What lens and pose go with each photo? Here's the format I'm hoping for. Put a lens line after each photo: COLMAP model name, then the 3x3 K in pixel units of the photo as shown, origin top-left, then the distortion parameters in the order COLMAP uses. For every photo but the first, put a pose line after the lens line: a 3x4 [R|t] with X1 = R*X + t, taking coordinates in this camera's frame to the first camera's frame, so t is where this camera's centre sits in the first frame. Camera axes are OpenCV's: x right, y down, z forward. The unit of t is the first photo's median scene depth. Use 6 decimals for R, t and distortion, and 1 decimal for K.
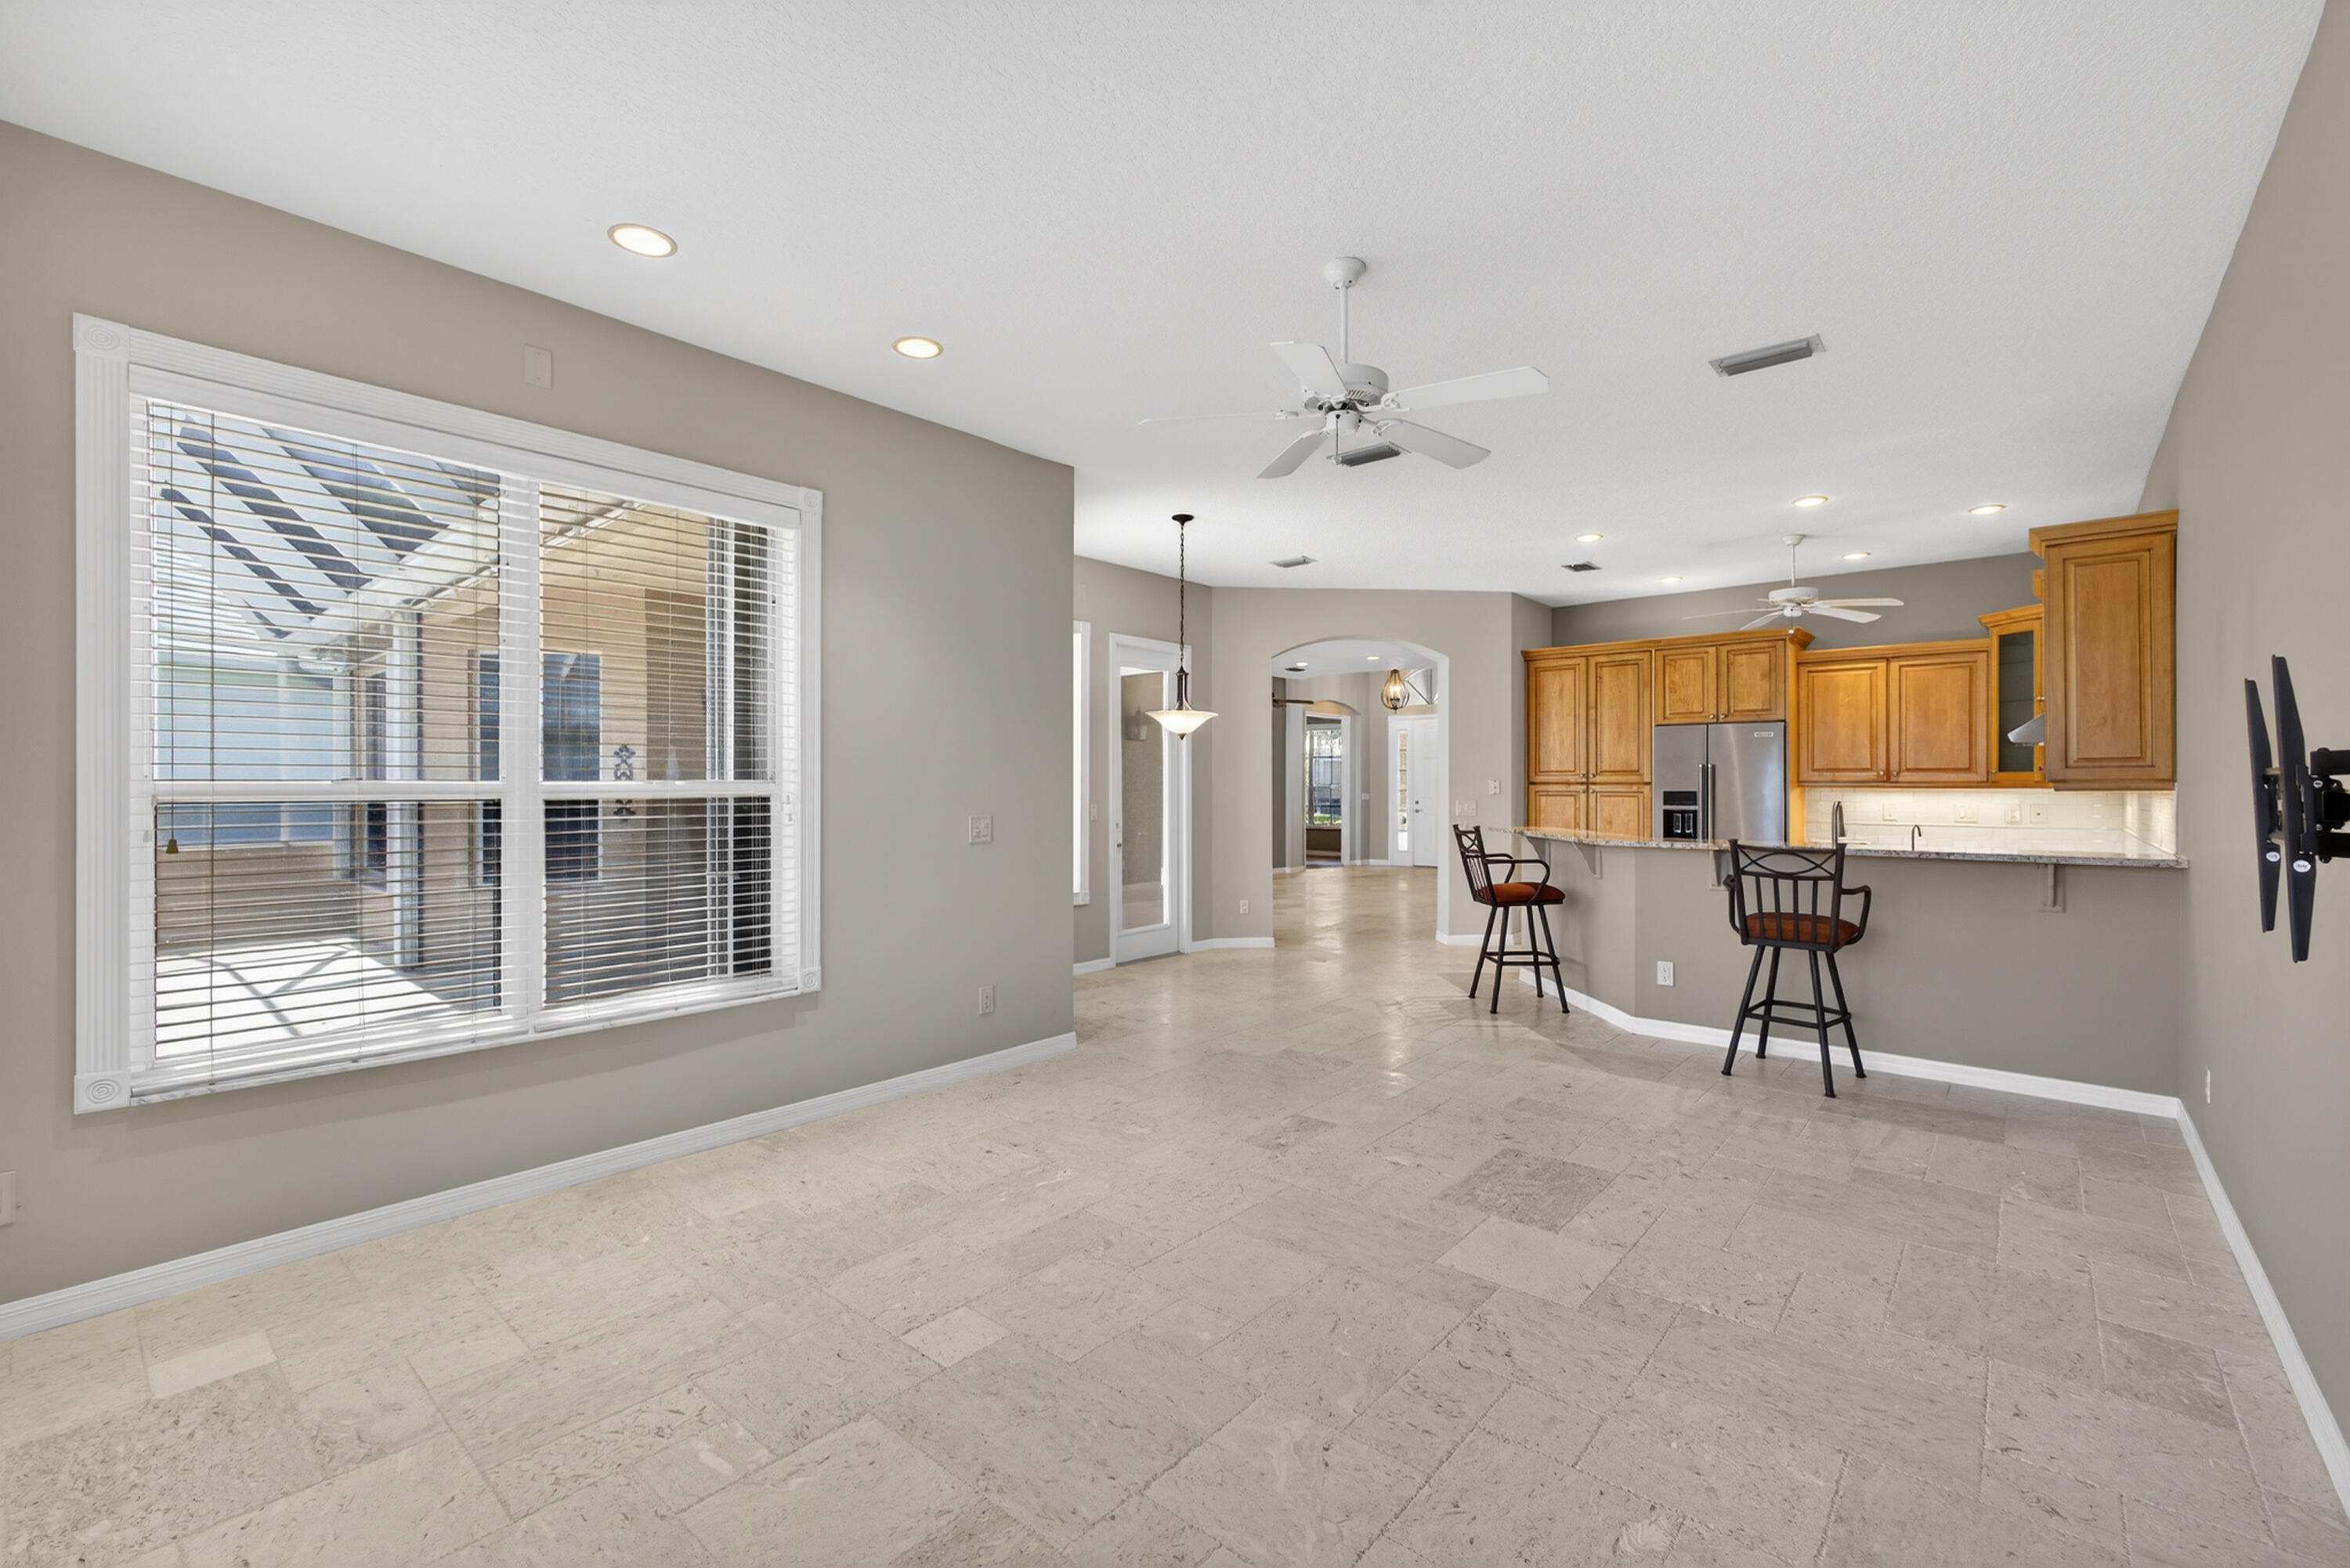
lens RADIAL K [[1006.0, 0, 1179.3], [0, 1006.0, 779.6], [0, 0, 1]] dist [-0.012193, 0.005426]
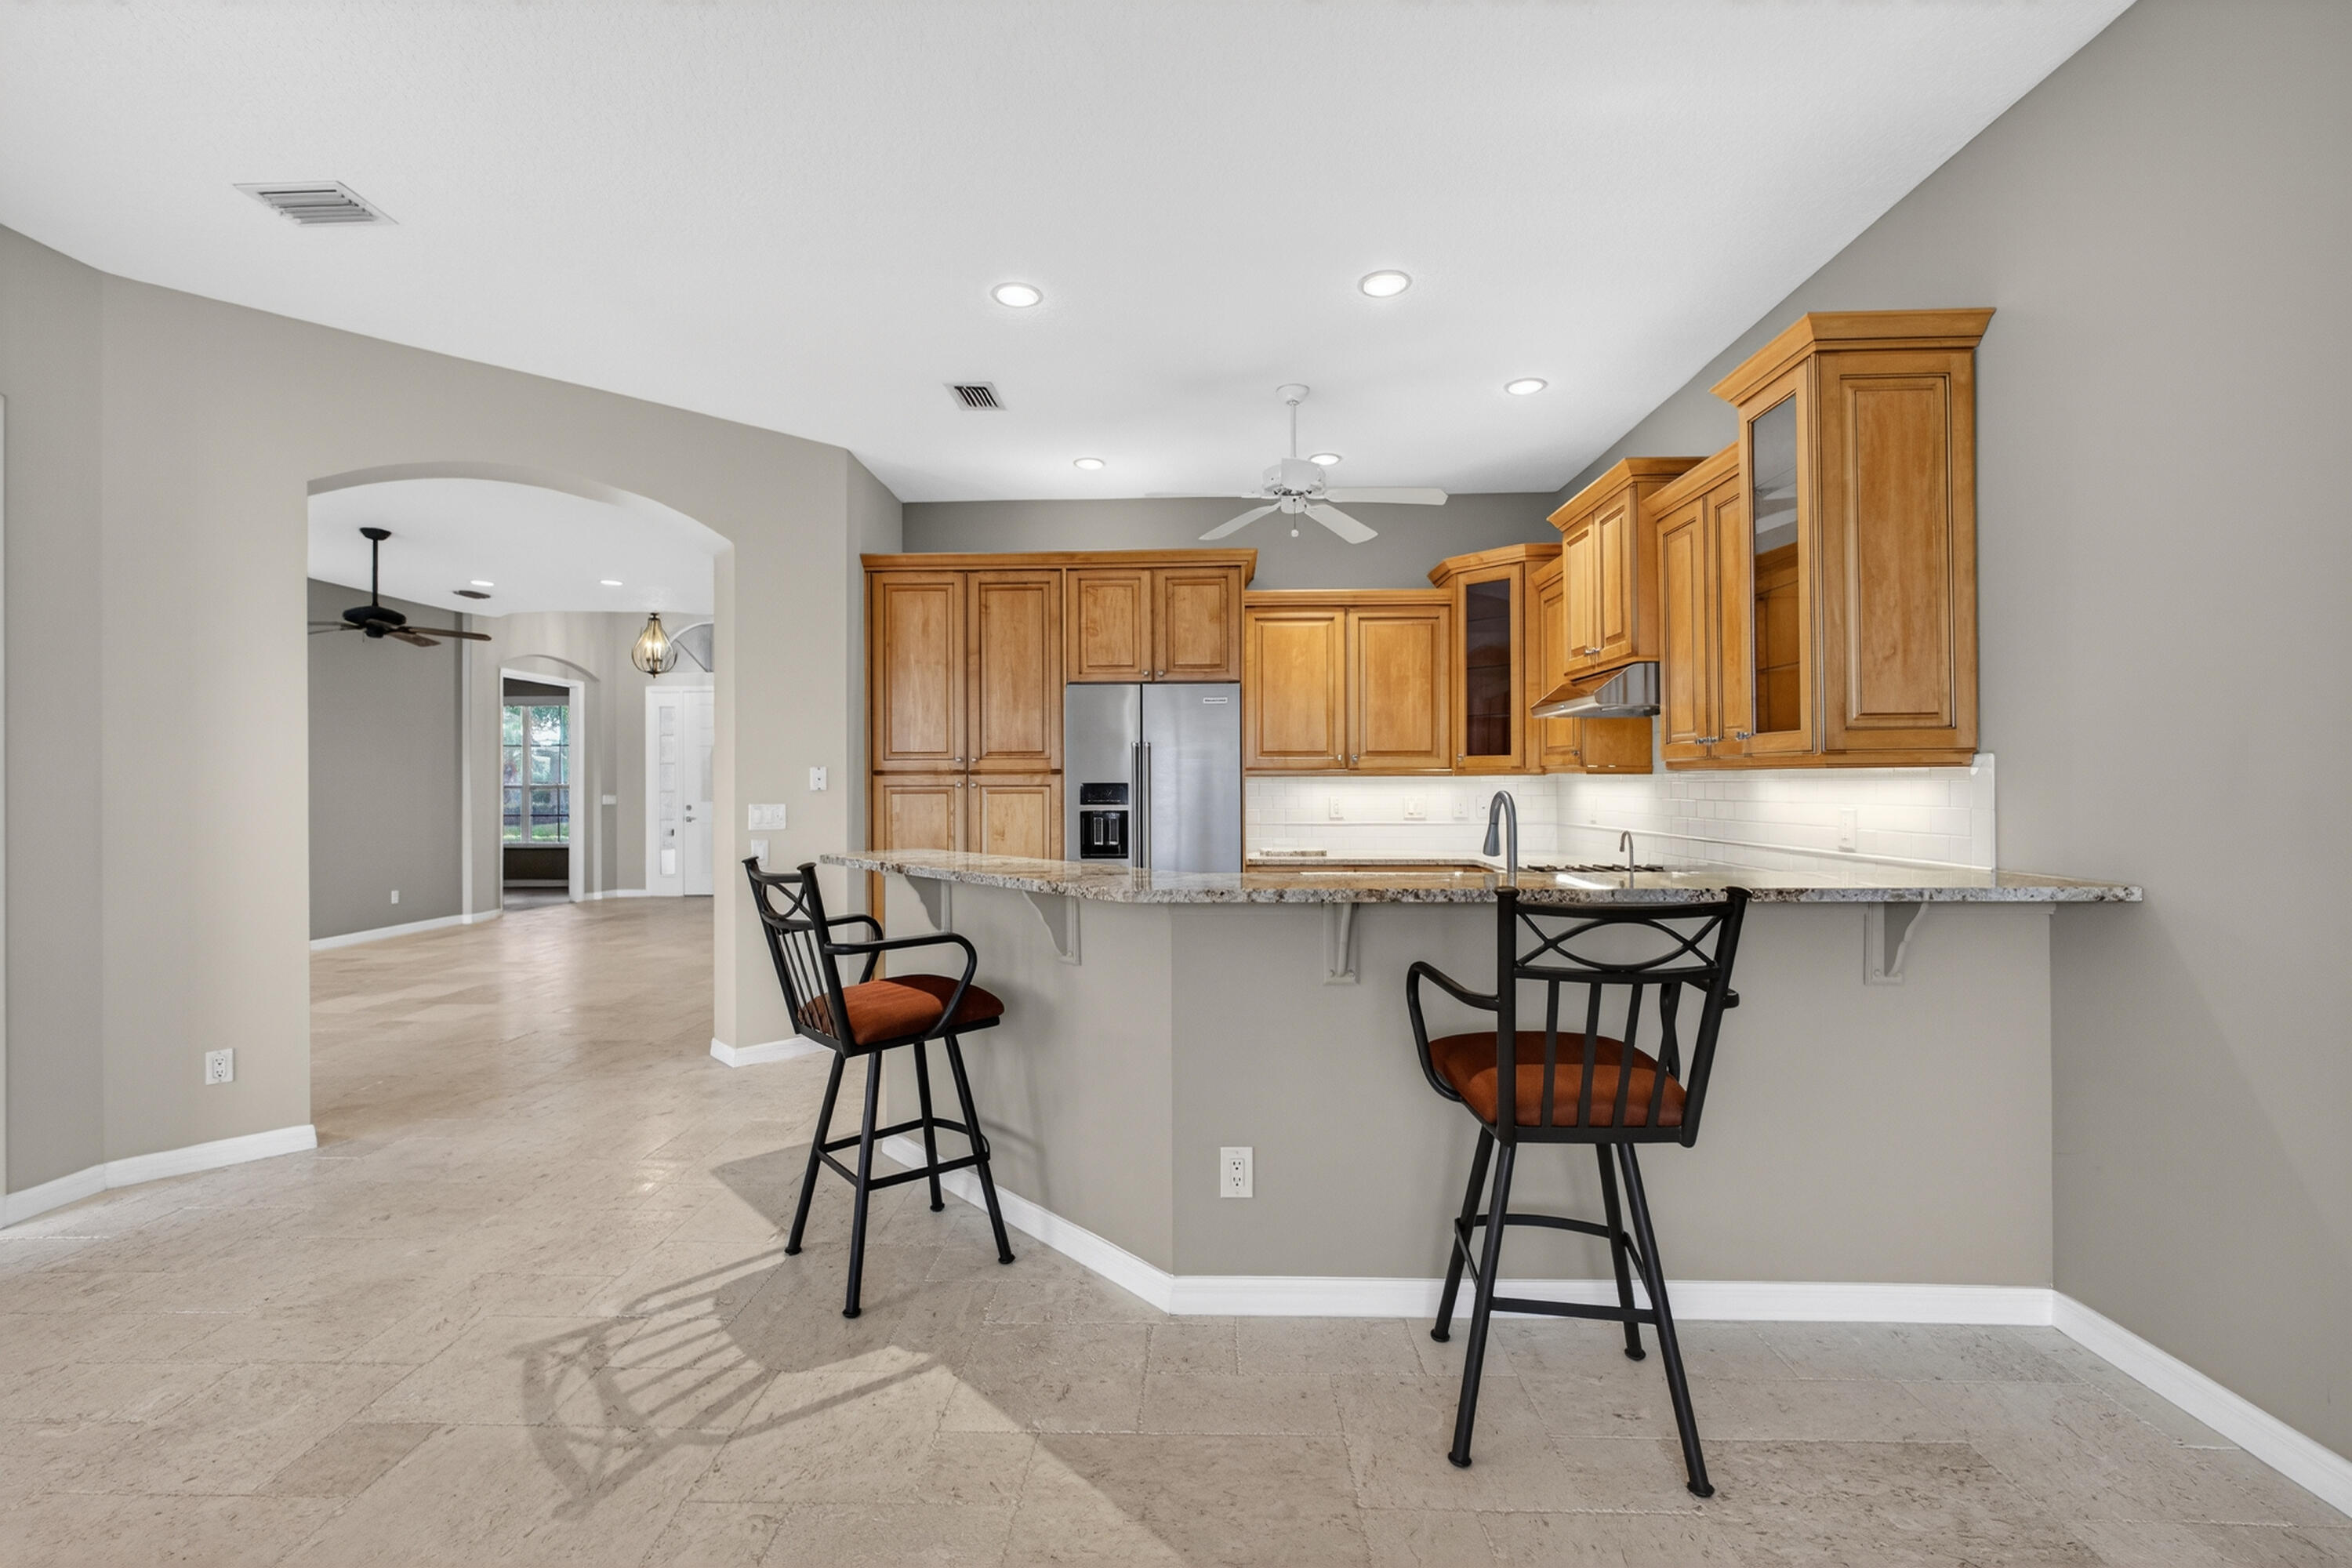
lens RADIAL K [[1006.9, 0, 1176.1], [0, 1006.9, 777.3], [0, 0, 1]] dist [-0.012193, 0.005426]
pose [[0.780288, -0.000179, 0.625420, 0.126561], [0.002768, 0.999991, -0.003168, 0.010118], [-0.625414, 0.004203, 0.780282, 0.473575]]
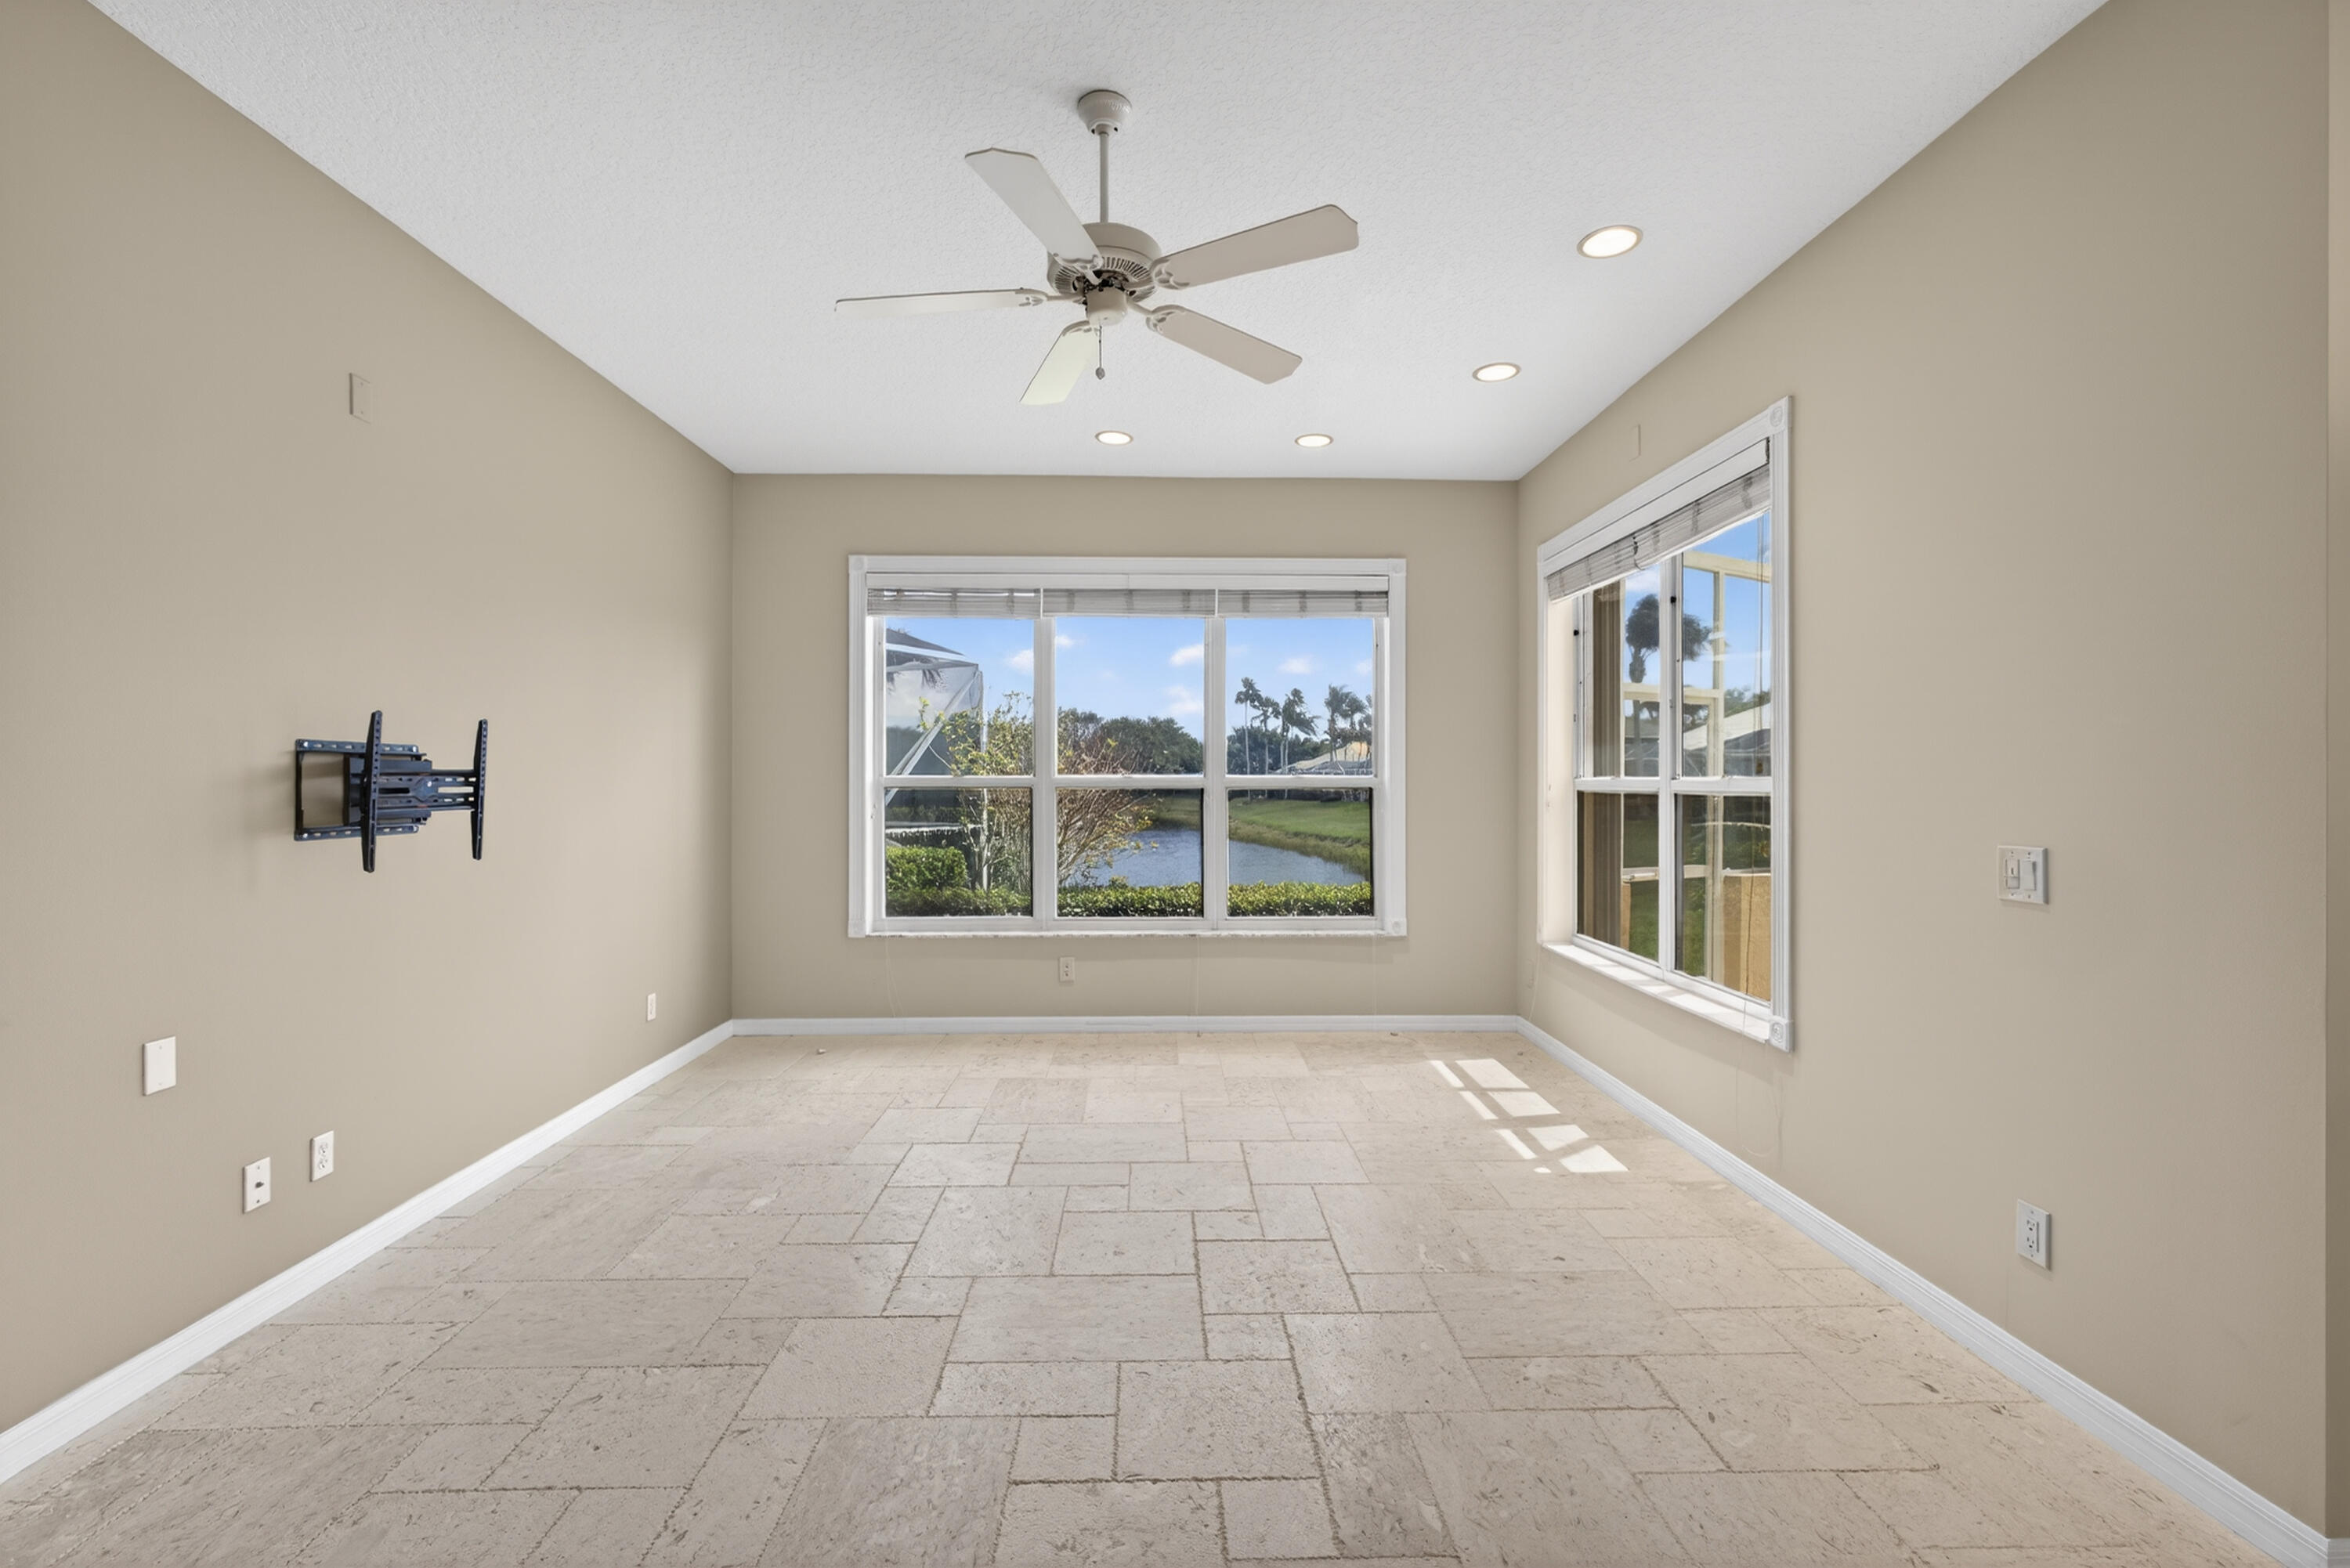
lens RADIAL K [[1006.0, 0, 1184.1], [0, 1006.0, 784.6], [0, 0, 1]] dist [-0.012193, 0.005426]
pose [[-0.736935, -0.000390, -0.675963, 0.272746], [-0.001840, 0.999997, 0.001429, 0.002501], [0.675961, 0.002297, -0.736934, 0.688168]]
